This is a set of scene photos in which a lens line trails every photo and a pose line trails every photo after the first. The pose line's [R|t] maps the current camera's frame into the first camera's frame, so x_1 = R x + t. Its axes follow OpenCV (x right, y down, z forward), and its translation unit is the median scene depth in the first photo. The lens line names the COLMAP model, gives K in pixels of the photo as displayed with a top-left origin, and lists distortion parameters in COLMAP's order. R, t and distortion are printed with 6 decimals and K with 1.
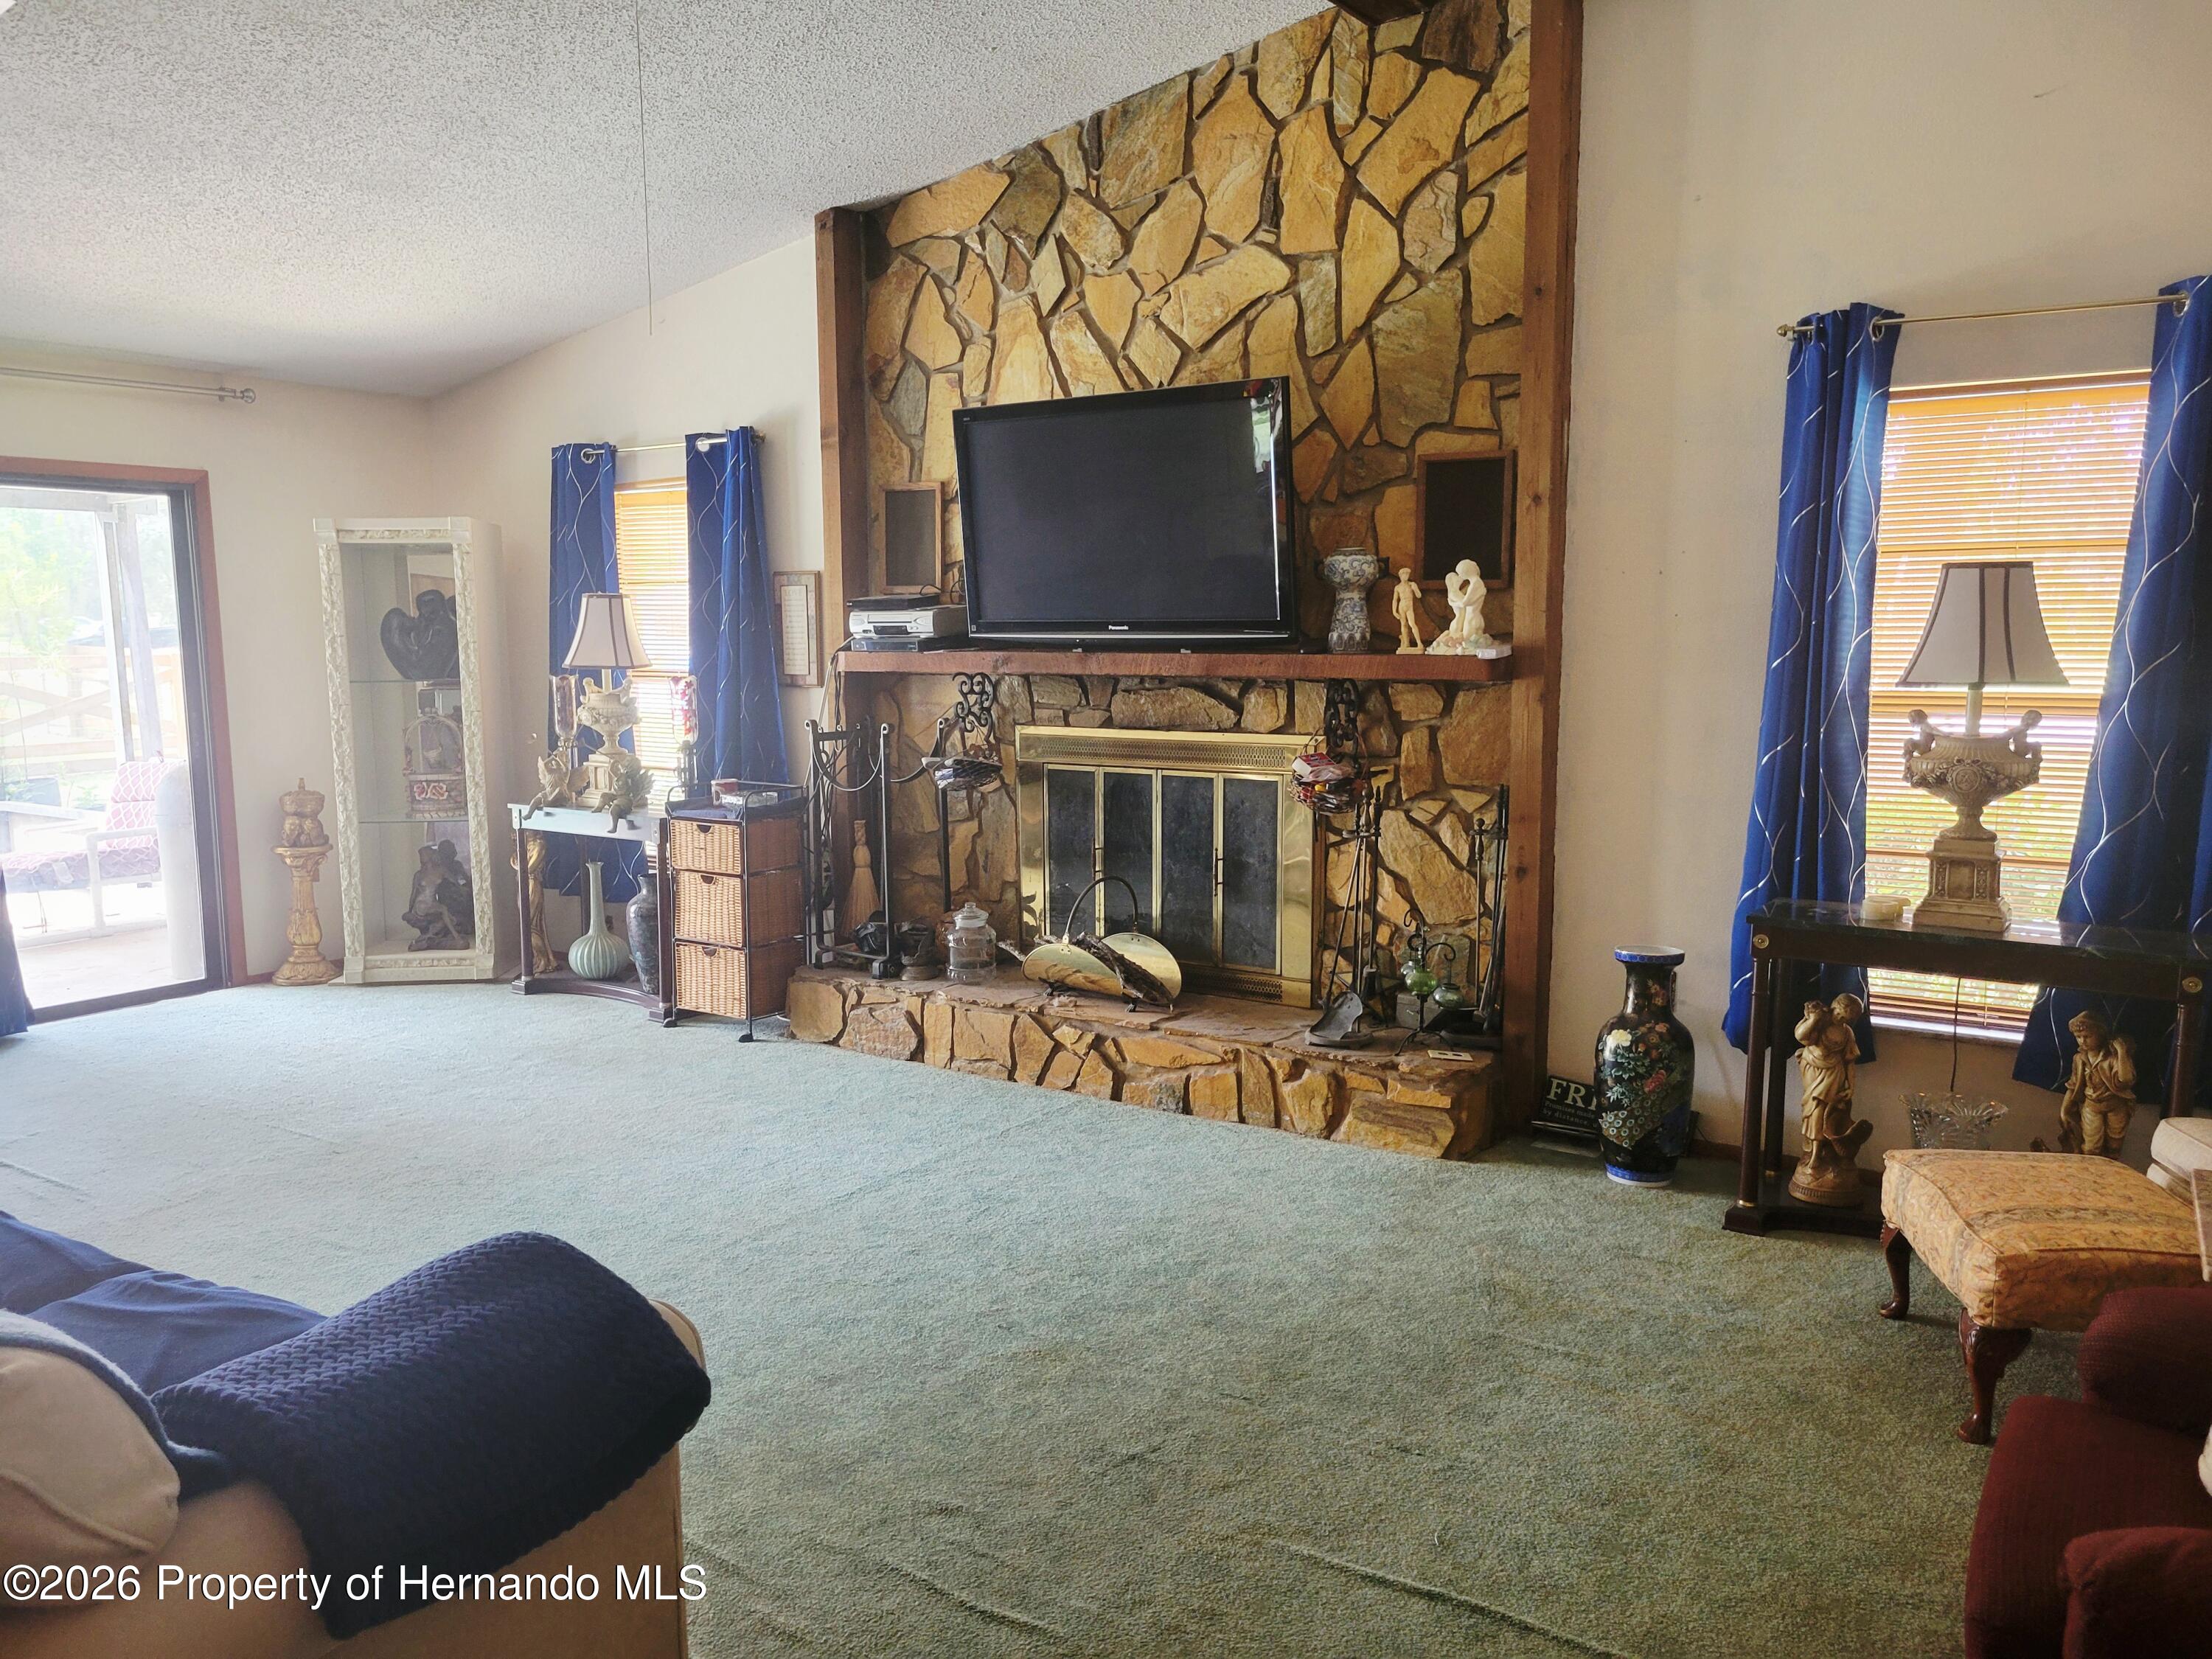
lens RADIAL K [[1721.4, 0, 1099.8], [0, 1721.4, 861.8], [0, 0, 1]] dist [0.063447, -0.038107]
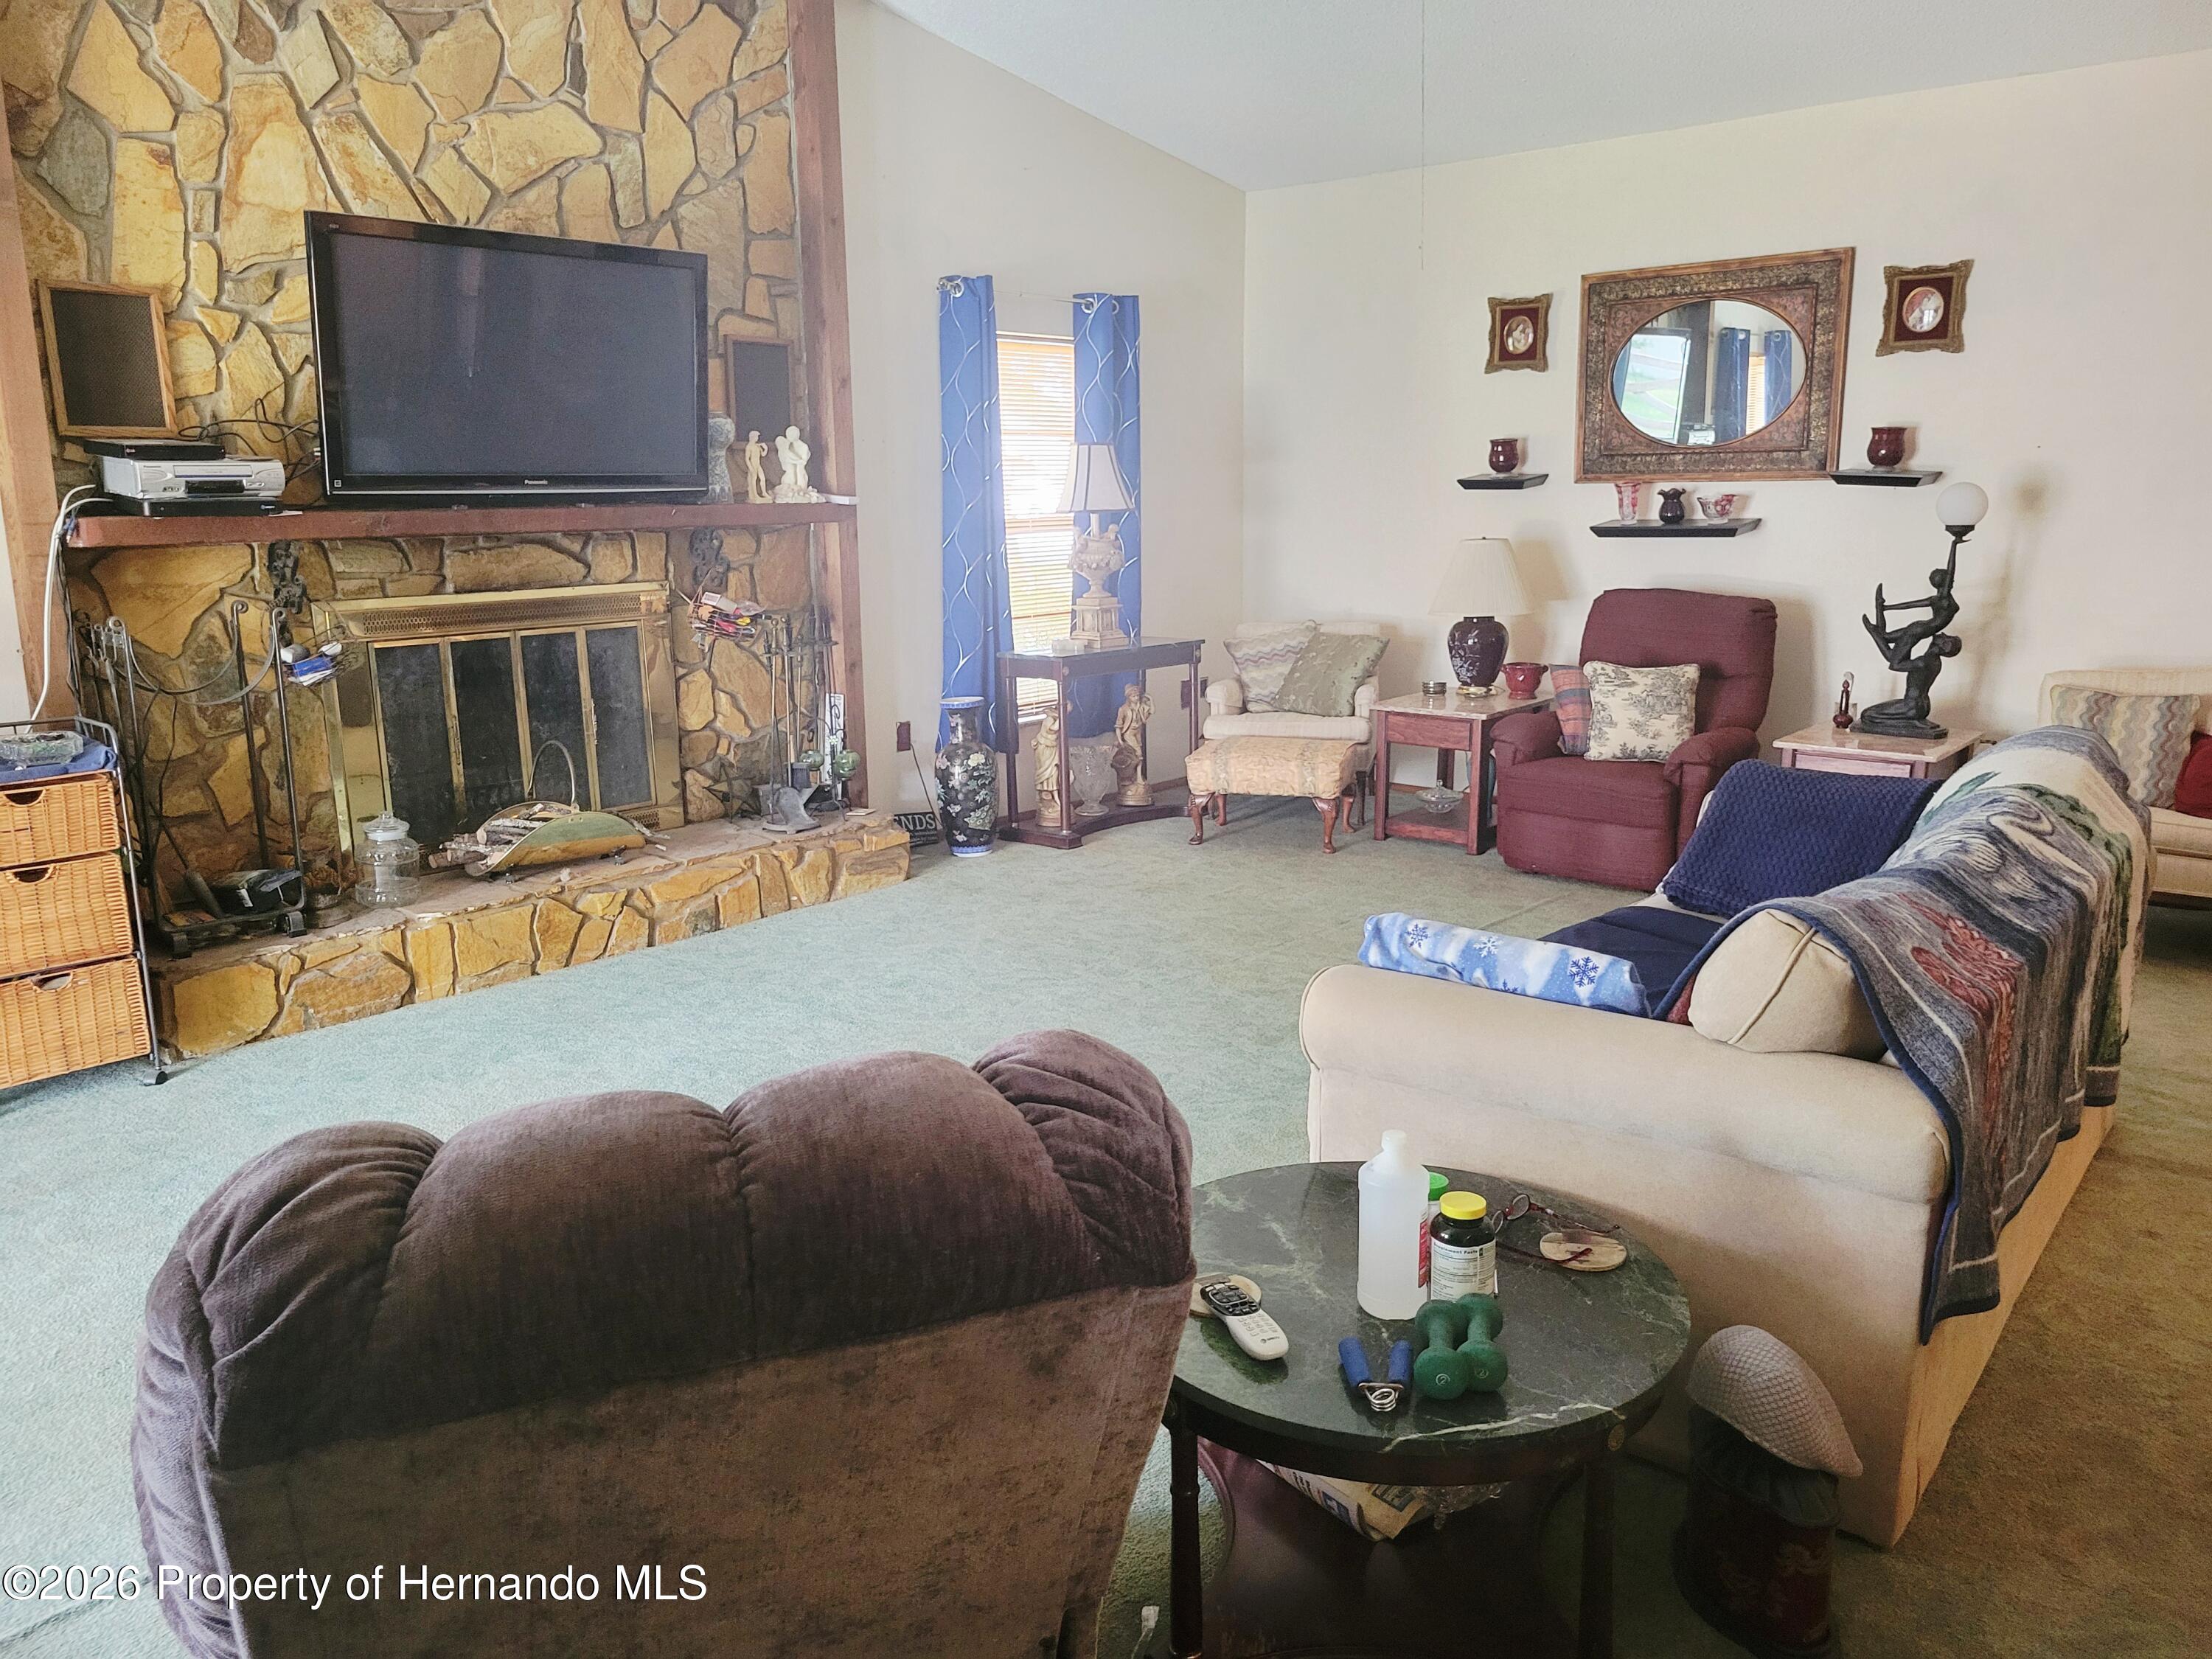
lens RADIAL K [[1721.4, 0, 1099.8], [0, 1721.4, 861.8], [0, 0, 1]] dist [0.063447, -0.038107]
pose [[0.099932, -0.214991, 0.971490, -0.962983], [0.149018, 0.968599, 0.199023, -0.077223], [-0.983772, 0.124881, 0.128831, 0.596791]]
